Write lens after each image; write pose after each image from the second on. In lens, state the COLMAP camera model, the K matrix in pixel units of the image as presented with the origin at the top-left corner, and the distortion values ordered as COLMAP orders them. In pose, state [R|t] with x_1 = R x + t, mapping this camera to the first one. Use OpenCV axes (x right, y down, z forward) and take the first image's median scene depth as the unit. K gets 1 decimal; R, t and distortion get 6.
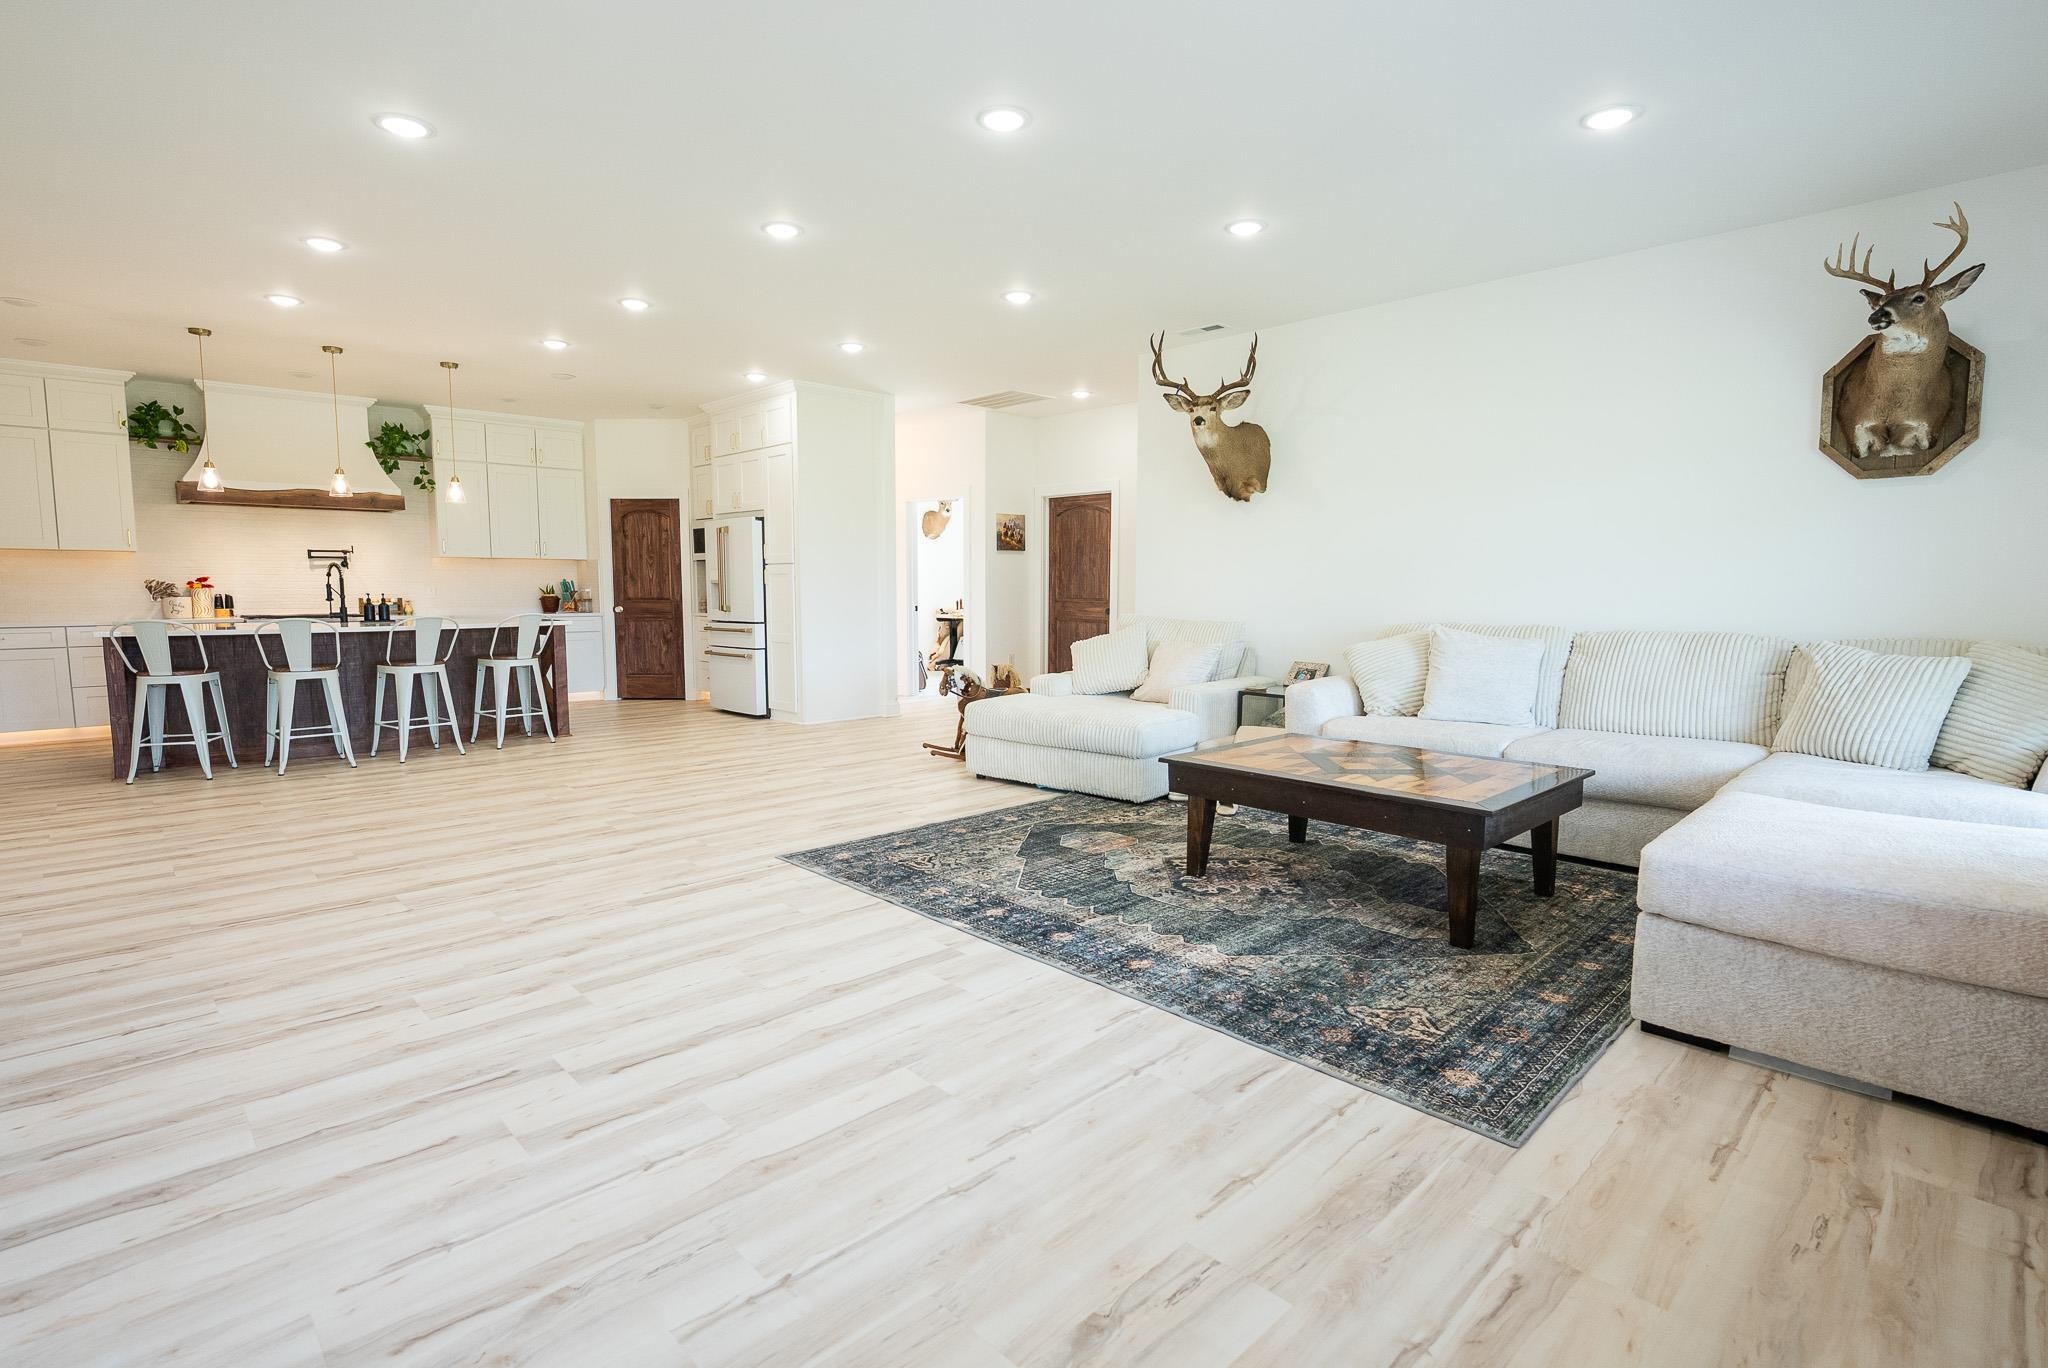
lens RADIAL K [[979.9, 0, 1024.0], [0, 979.9, 684.0], [0, 0, 1]] dist [-0.012372, 0.000731]
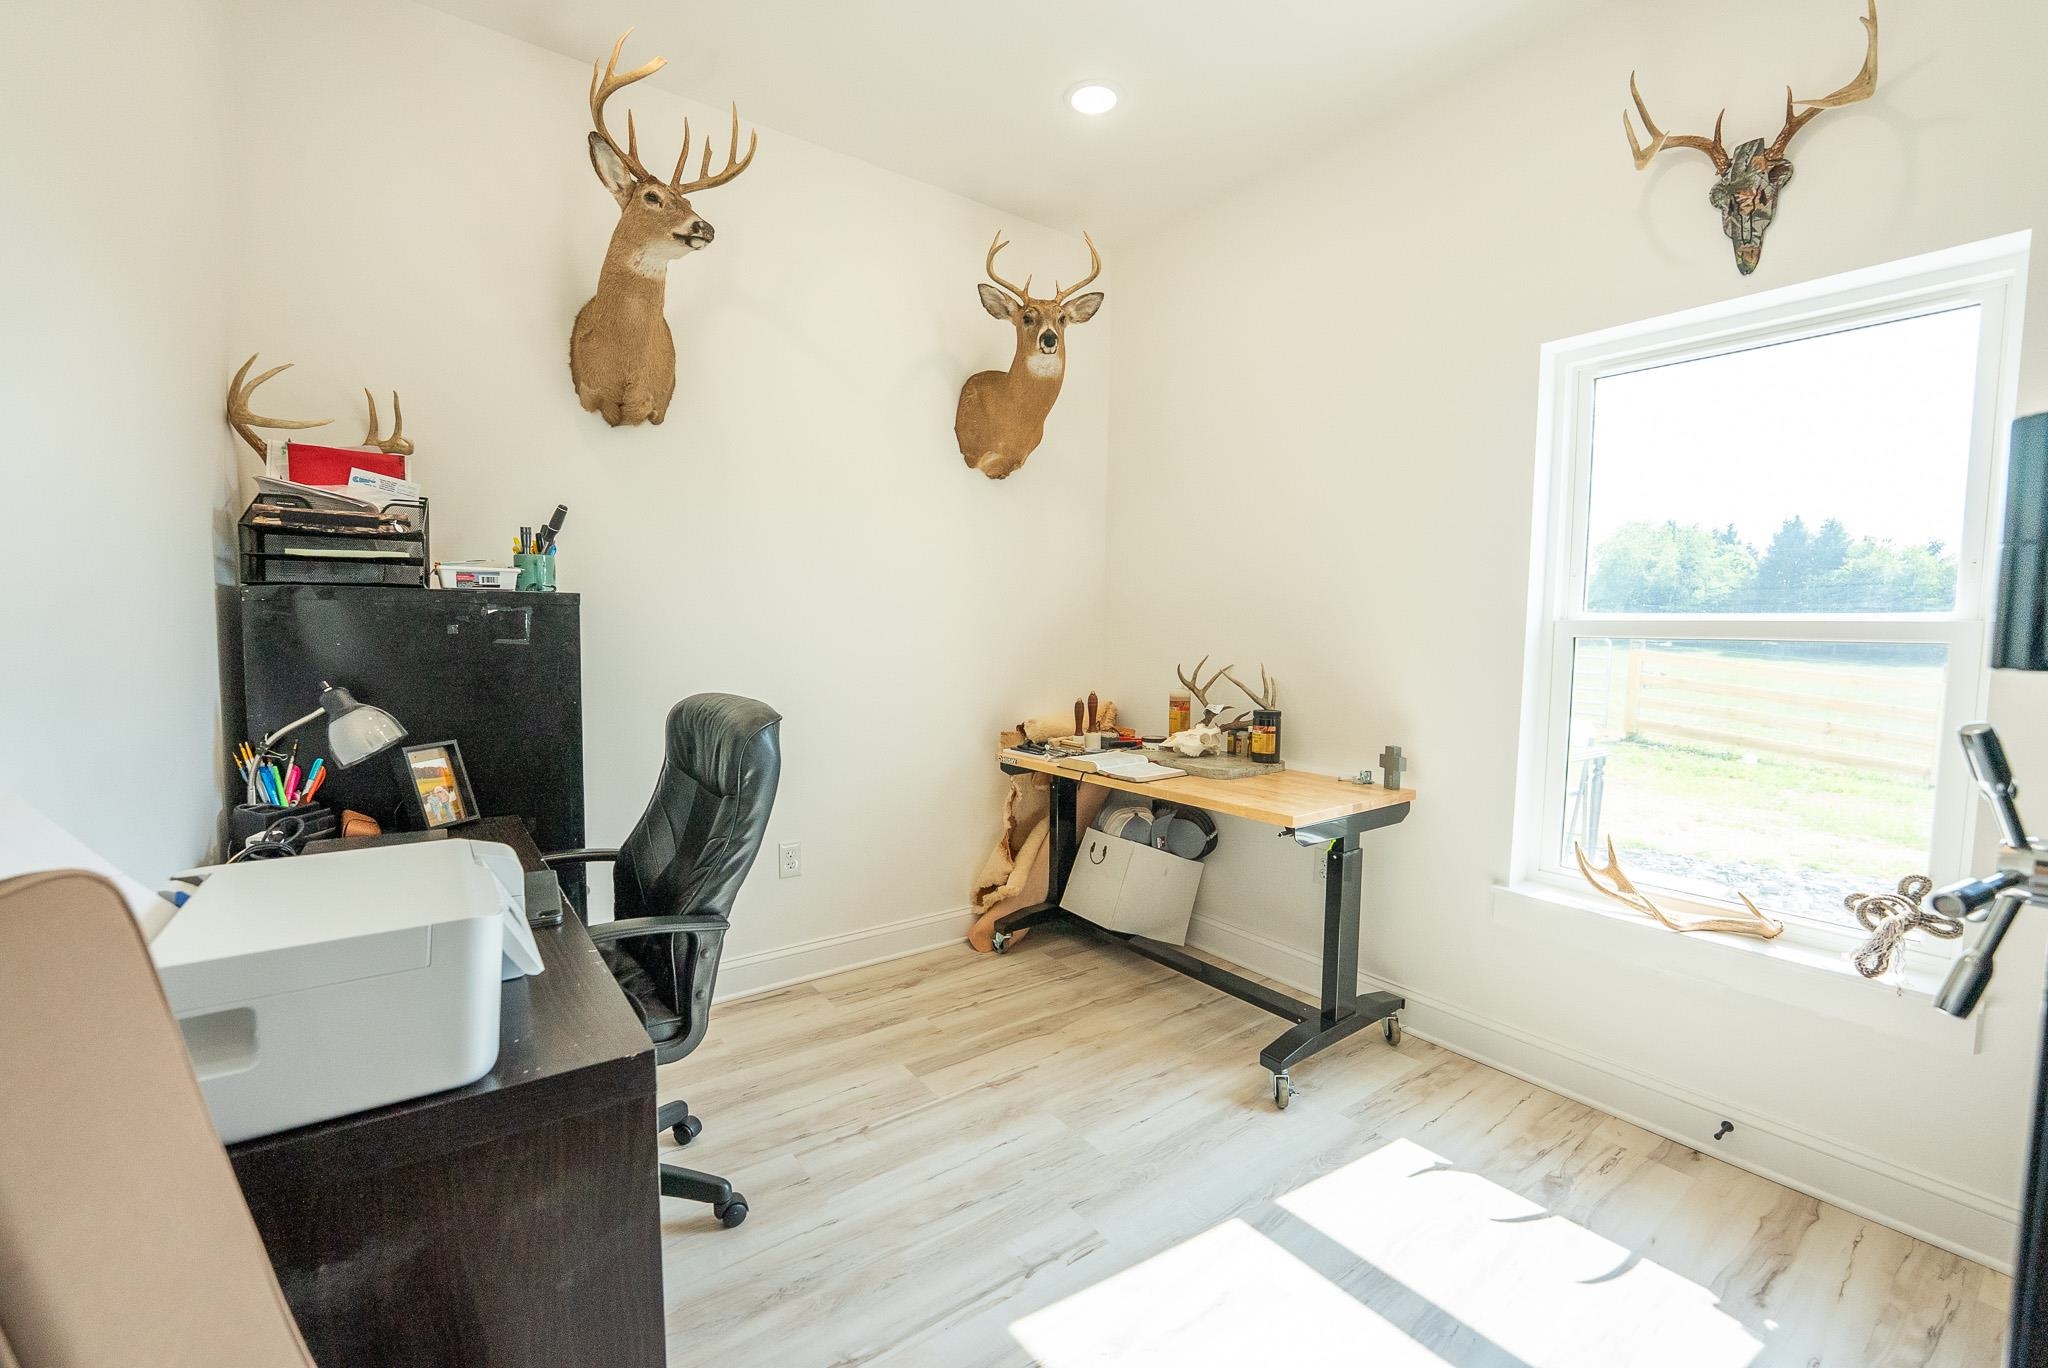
lens RADIAL K [[838.7, 0, 1025.3], [0, 838.7, 689.1], [0, 0, 1]] dist [-0.024133, 0.000544]
pose [[0.992159, 0.019753, -0.123415, -0.128371], [-0.023408, 0.999327, -0.028239, -0.191054], [0.122774, 0.030906, 0.991953, 1.816446]]
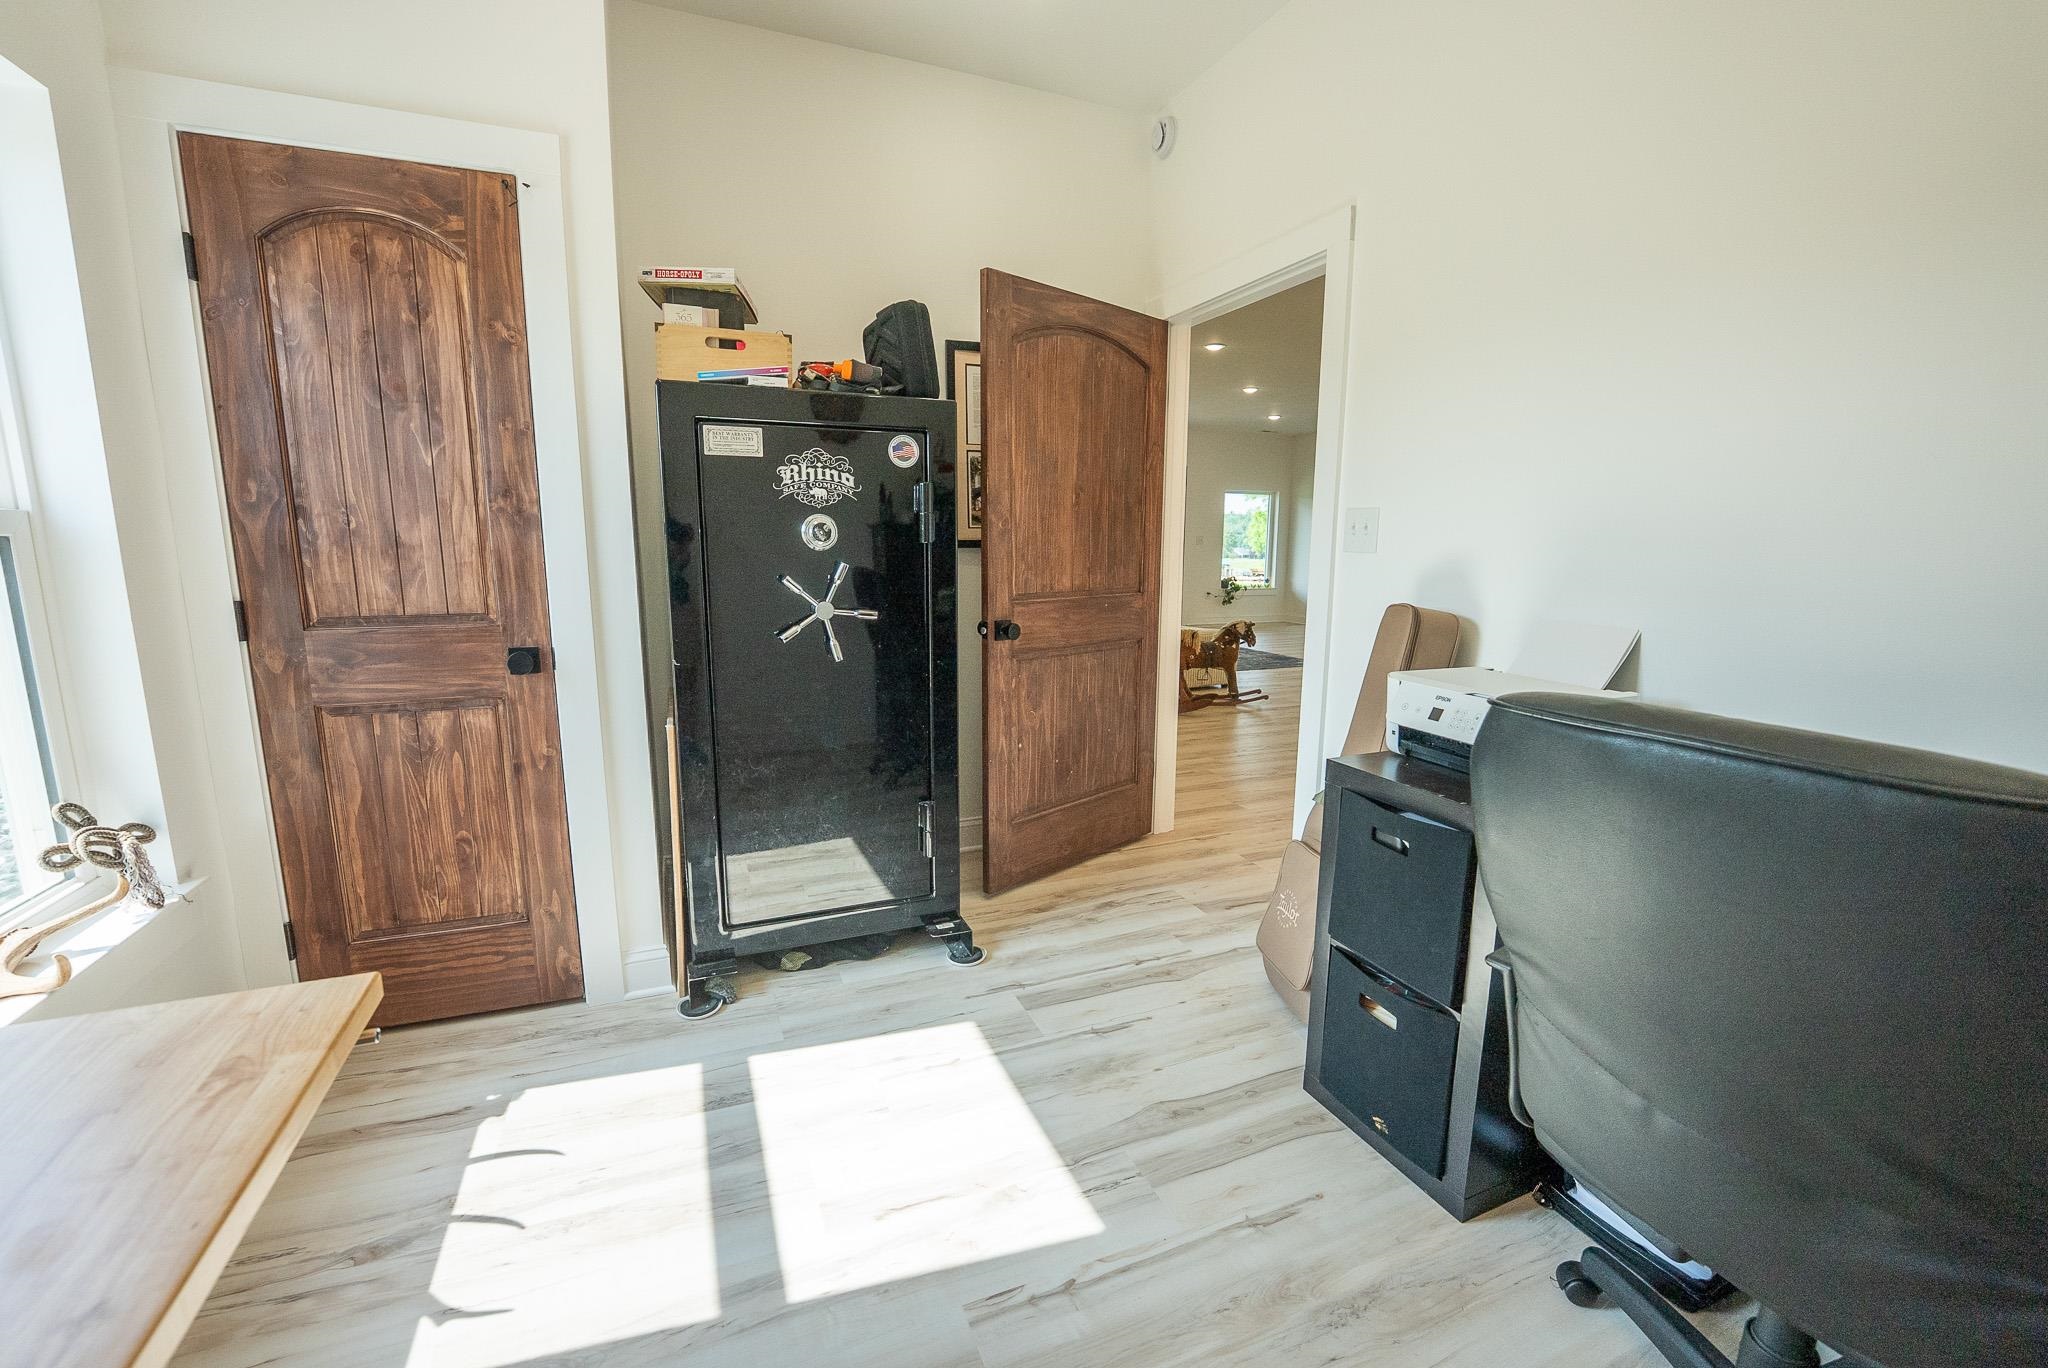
lens RADIAL K [[838.7, 0, 1025.3], [0, 838.7, 689.1], [0, 0, 1]] dist [-0.024133, 0.000544]
pose [[-0.930671, -0.071521, 0.358798, -0.217415], [0.028268, 0.963716, 0.265427, -0.235116], [-0.364763, 0.257168, -0.894881, 2.262884]]
